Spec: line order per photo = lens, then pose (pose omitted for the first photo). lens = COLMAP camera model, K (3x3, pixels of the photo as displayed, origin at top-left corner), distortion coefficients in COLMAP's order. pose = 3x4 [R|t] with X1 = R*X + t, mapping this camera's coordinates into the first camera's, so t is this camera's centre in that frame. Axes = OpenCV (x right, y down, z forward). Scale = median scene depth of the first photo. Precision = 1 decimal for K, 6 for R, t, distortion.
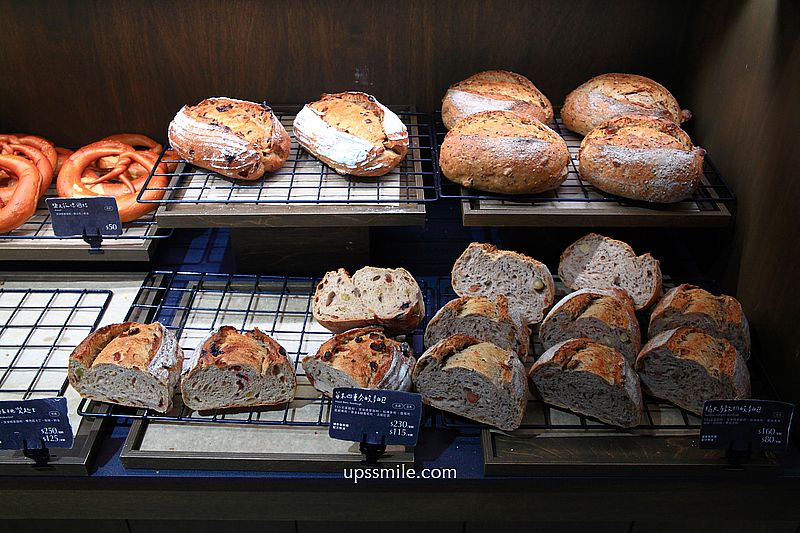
lens RADIAL K [[761.9, 0, 400.1], [0, 761.9, 267.5], [0, 0, 1]] dist [-0.020036, -0.006783]
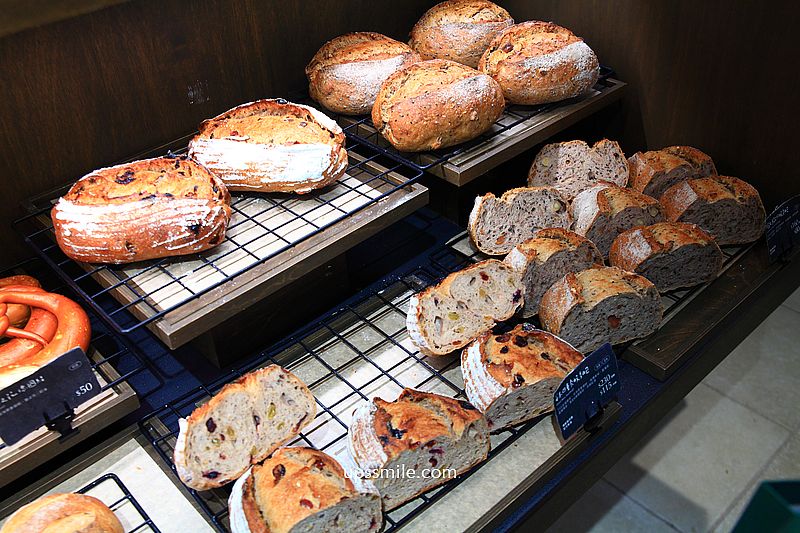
lens RADIAL K [[788.2, 0, 400.8], [0, 788.2, 265.7], [0, 0, 1]] dist [-0.000311, 0.000906]
pose [[0.730314, -0.438369, 0.523903, -0.498040], [0.435740, 0.889594, 0.136940, -0.126875], [-0.526091, 0.128276, 0.840698, 0.228060]]
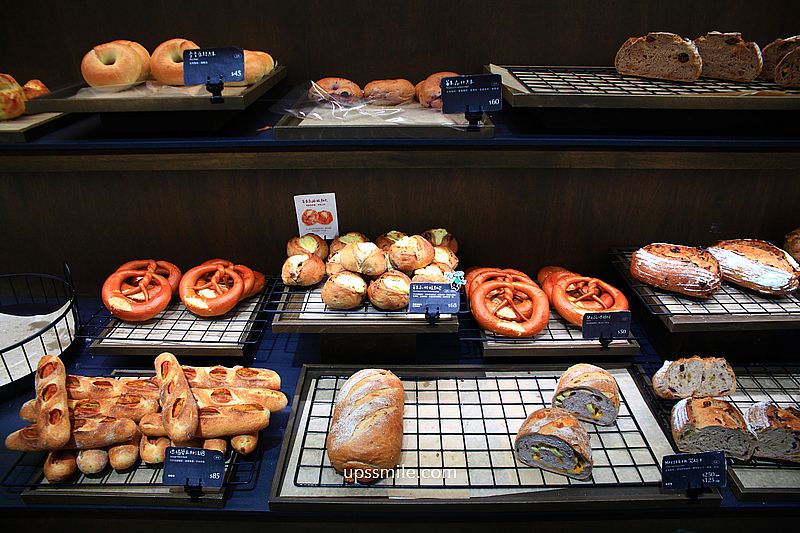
lens RADIAL K [[571.5, 0, 398.3], [0, 571.5, 268.0], [0, 0, 1]] dist [-0.113602, 0.086355]
pose [[0.999922, -0.006136, 0.010916, -0.821146], [0.007722, 0.988385, -0.151773, -0.014167], [-0.009858, 0.151845, 0.988355, -0.074595]]
